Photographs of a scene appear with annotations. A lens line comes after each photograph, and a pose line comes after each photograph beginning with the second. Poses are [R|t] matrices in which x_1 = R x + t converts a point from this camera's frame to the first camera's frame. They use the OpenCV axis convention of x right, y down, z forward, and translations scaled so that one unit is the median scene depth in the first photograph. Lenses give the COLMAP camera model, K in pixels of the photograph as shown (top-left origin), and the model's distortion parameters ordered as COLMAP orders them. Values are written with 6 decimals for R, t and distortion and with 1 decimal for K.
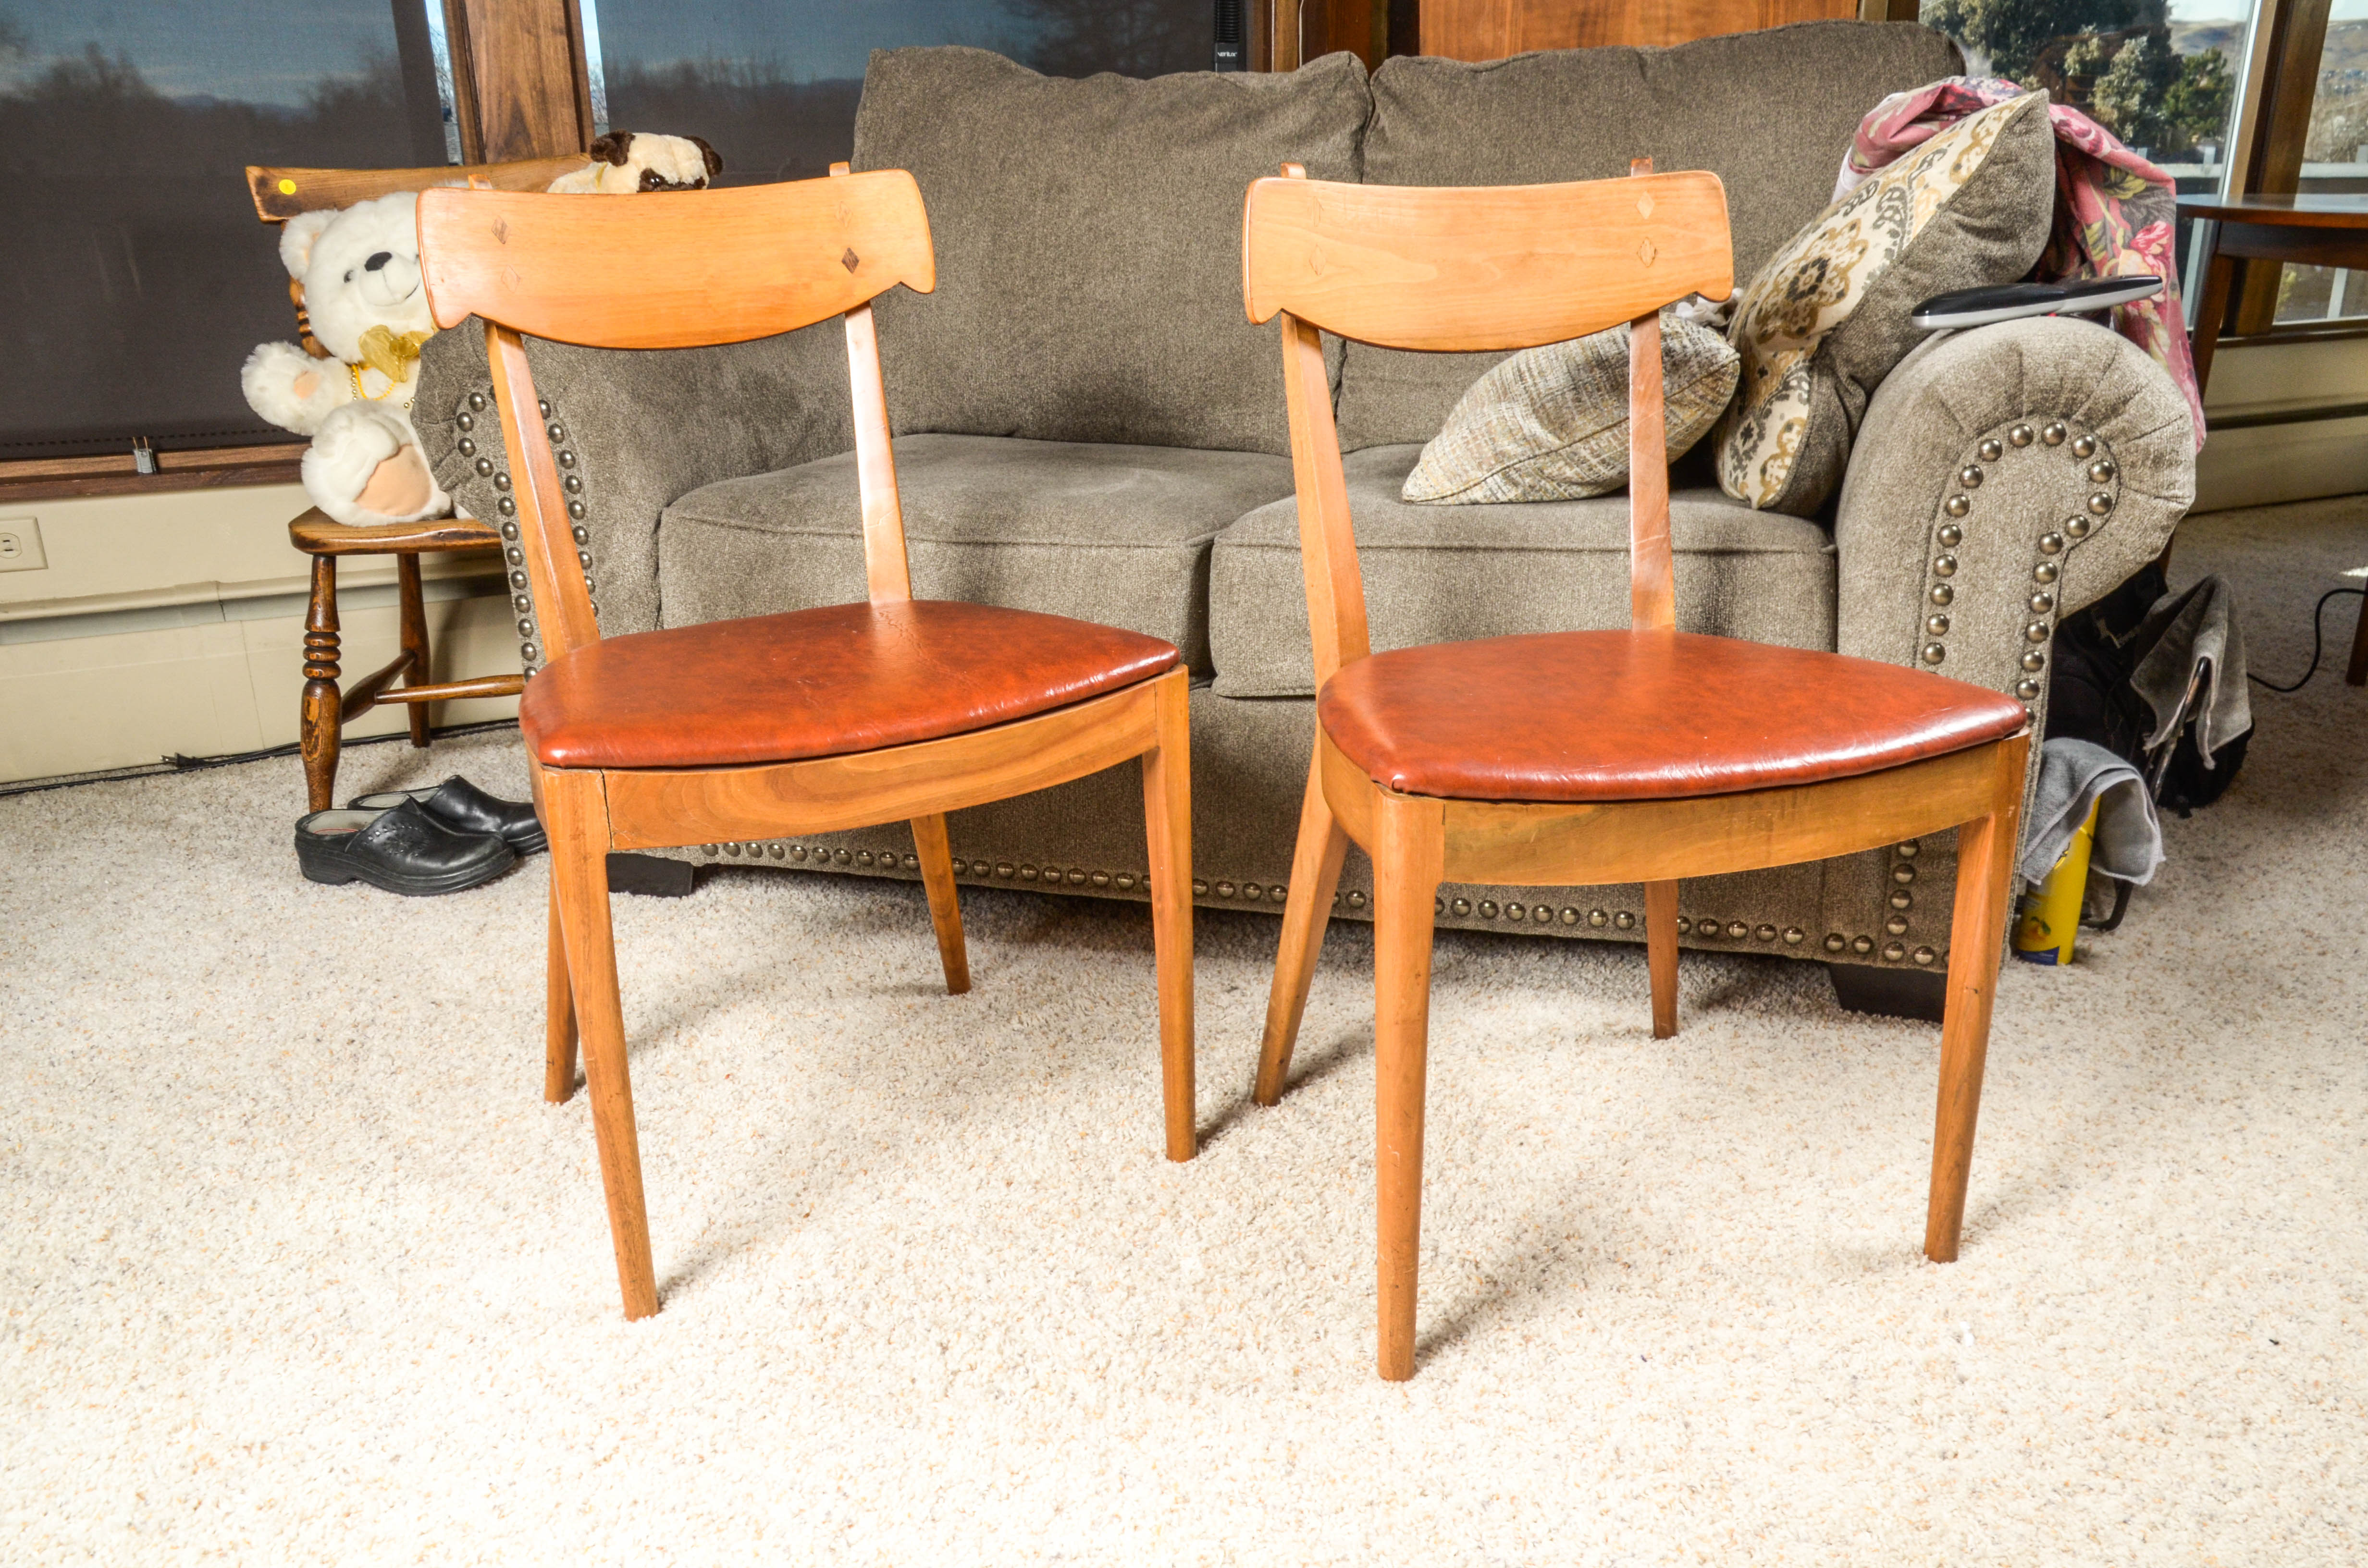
lens RADIAL K [[1919.5, 0, 1266.7], [0, 1919.5, 832.5], [0, 0, 1]] dist [-0.067553, 0.083137]
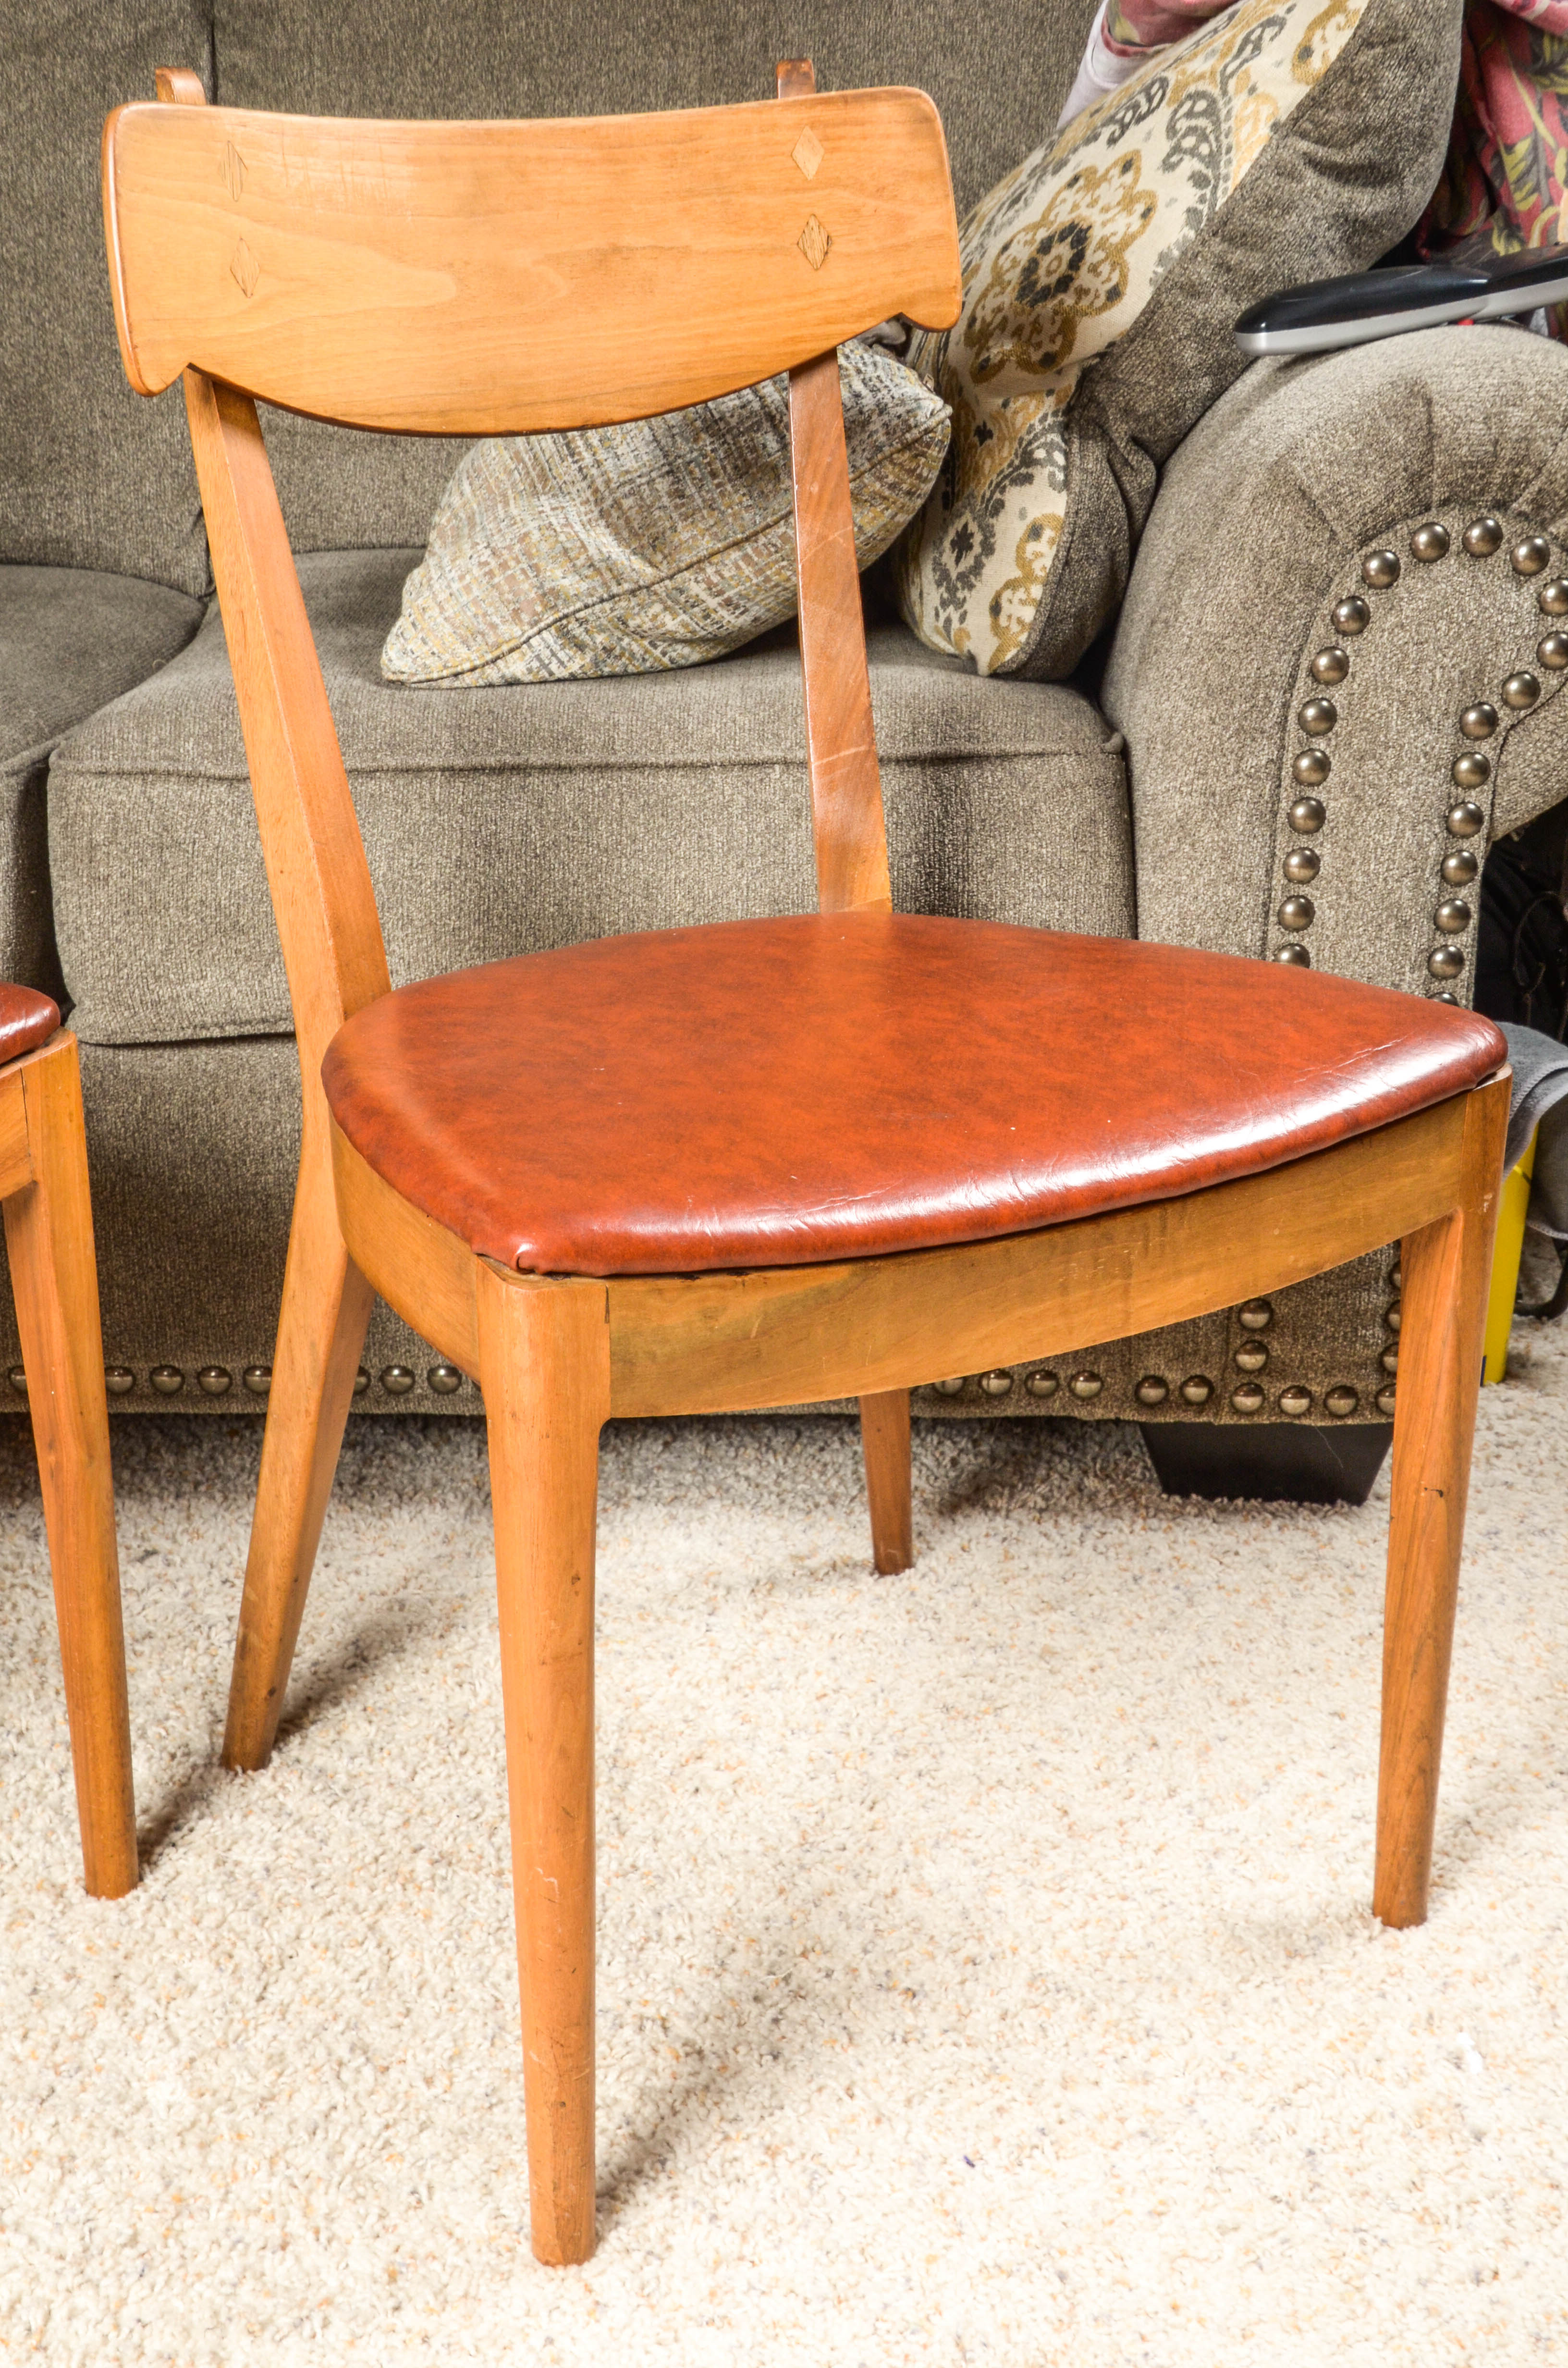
lens RADIAL K [[3199.1, 0, 763.5], [0, 3199.1, 1320.0], [0, 0, 1]] dist [0.203061, 0.000000]
pose [[0.970844, -0.082042, 0.225237, -0.057624], [0.067328, 0.995111, 0.072259, -0.051306], [-0.230064, -0.054987, 0.971621, 0.032825]]
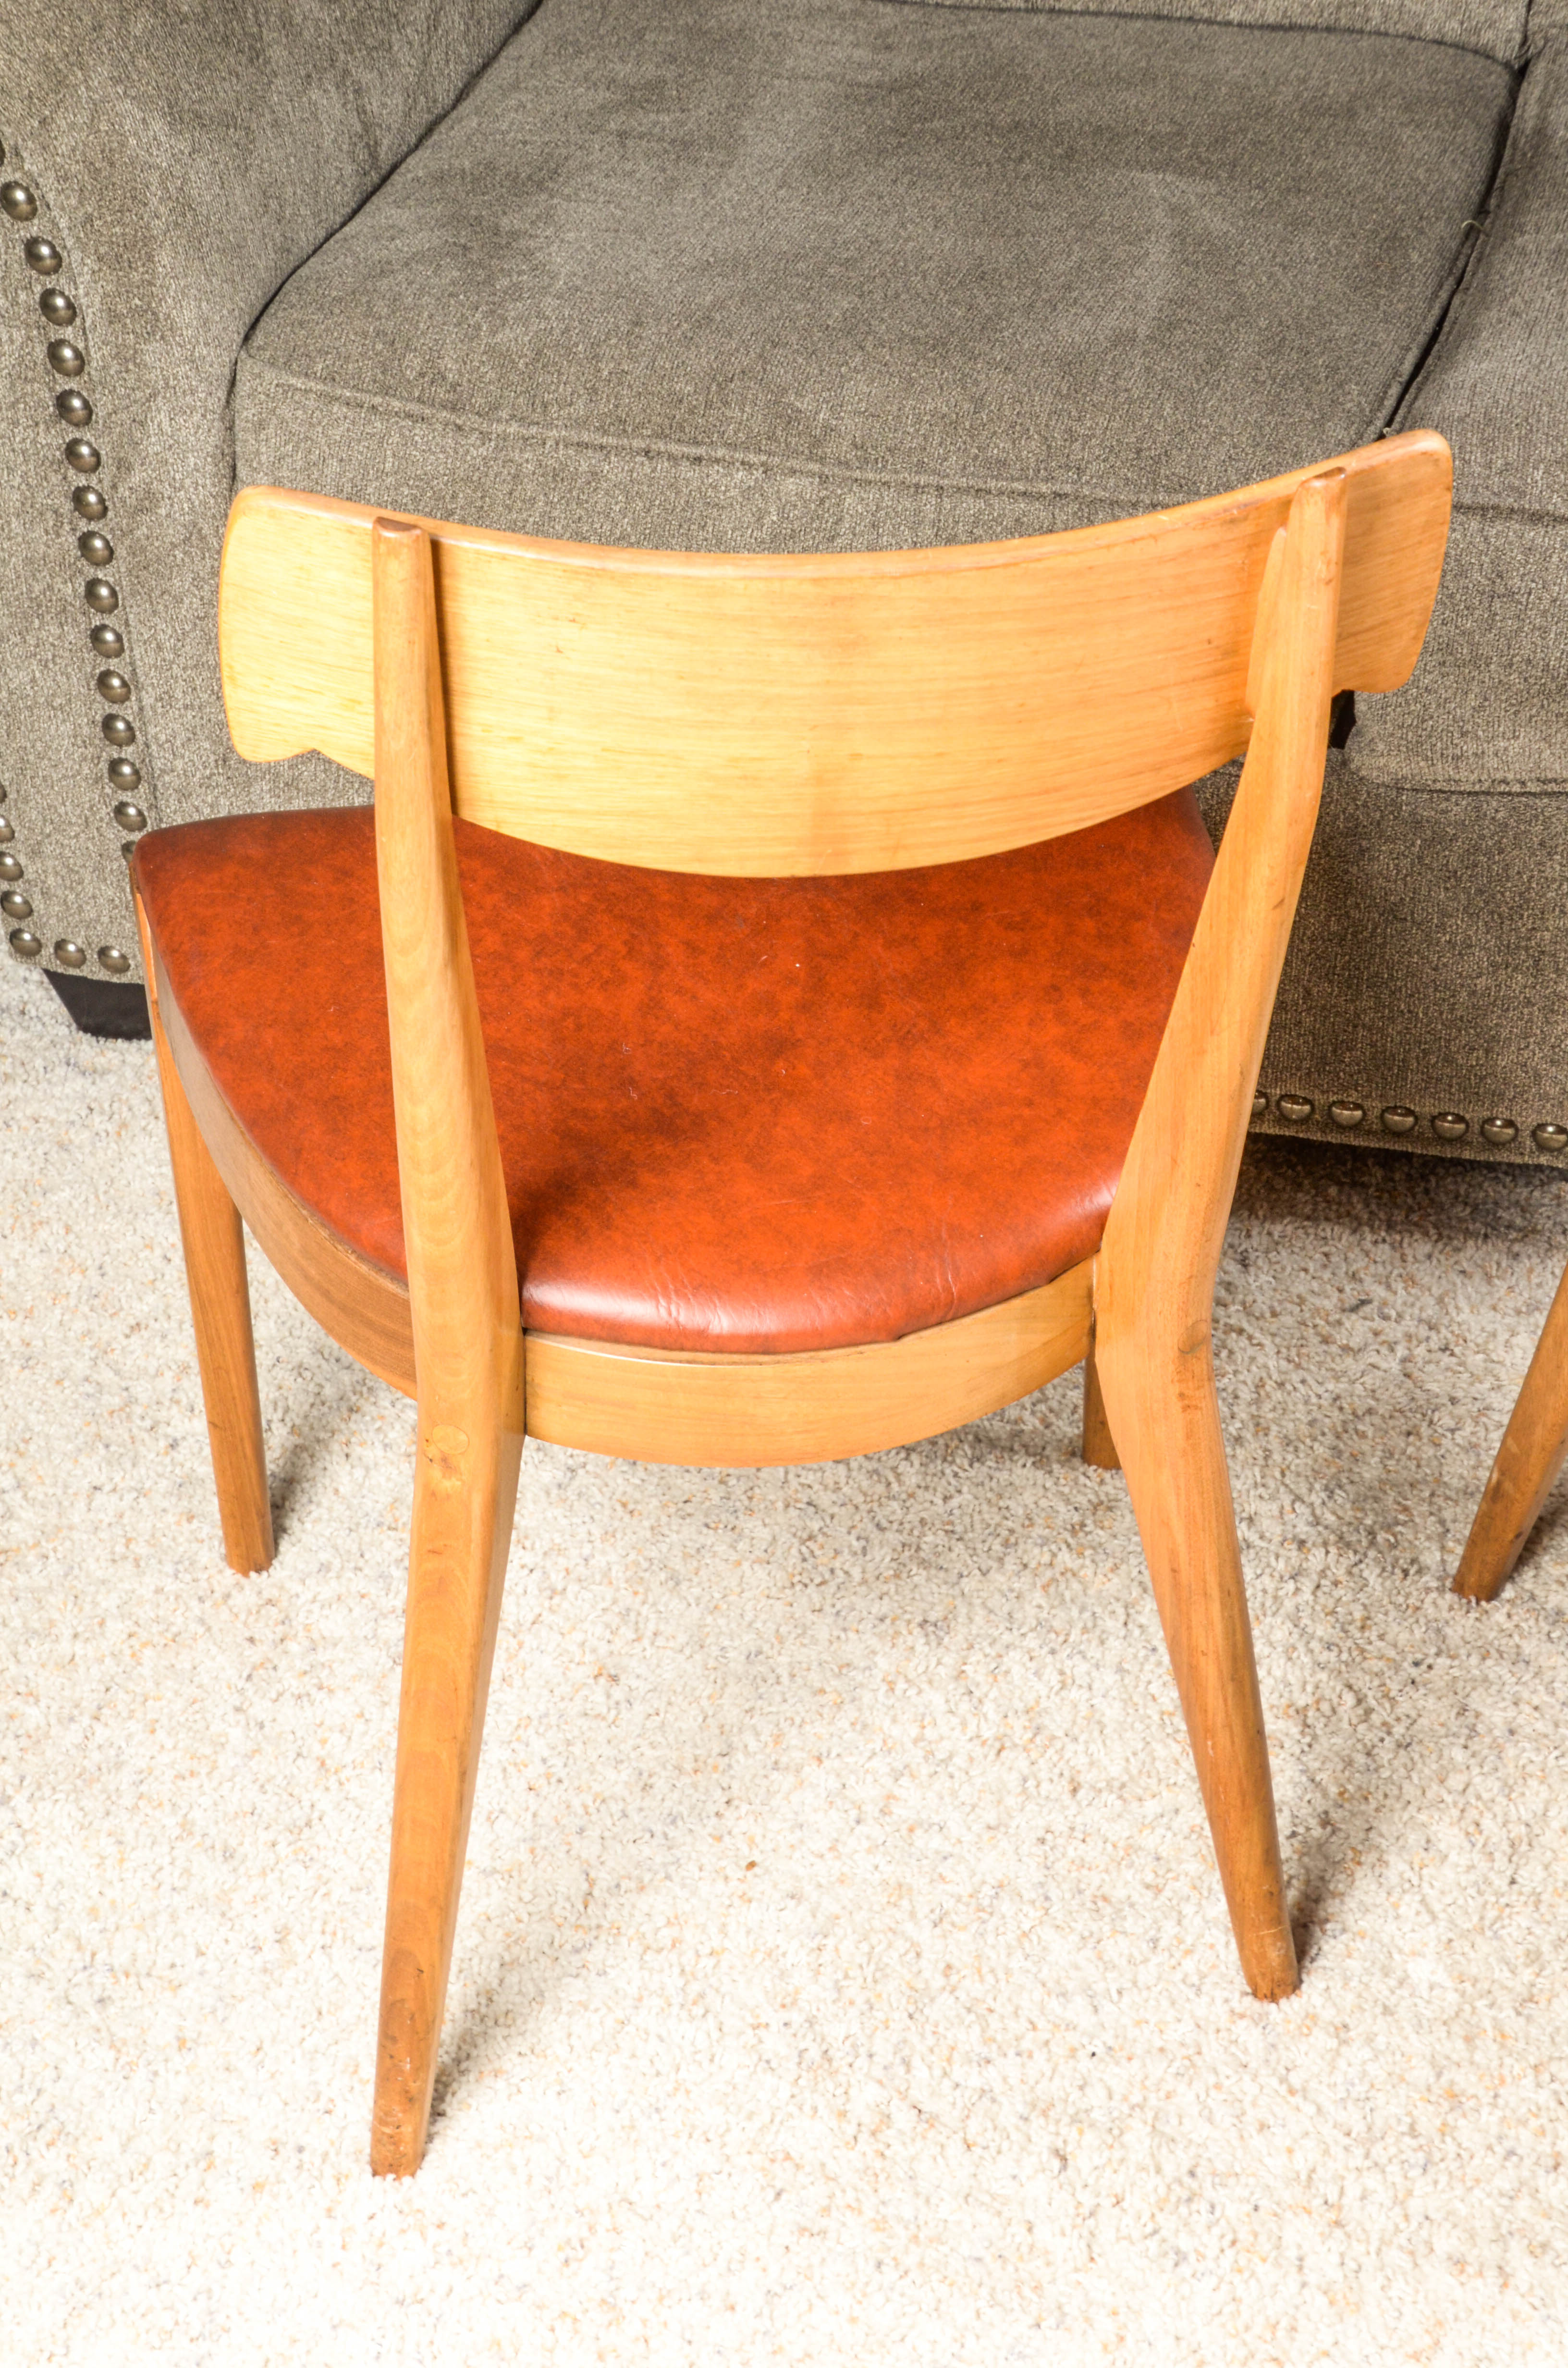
lens RADIAL K [[4249.5, 0, 765.9], [0, 4249.5, 1331.6], [0, 0, 1]] dist [0.382286, 0.000000]
pose [[0.999941, -0.003741, -0.010169, -0.200254], [0.006680, 0.951754, 0.306790, -0.327002], [0.008531, -0.306840, 0.951723, -0.189332]]
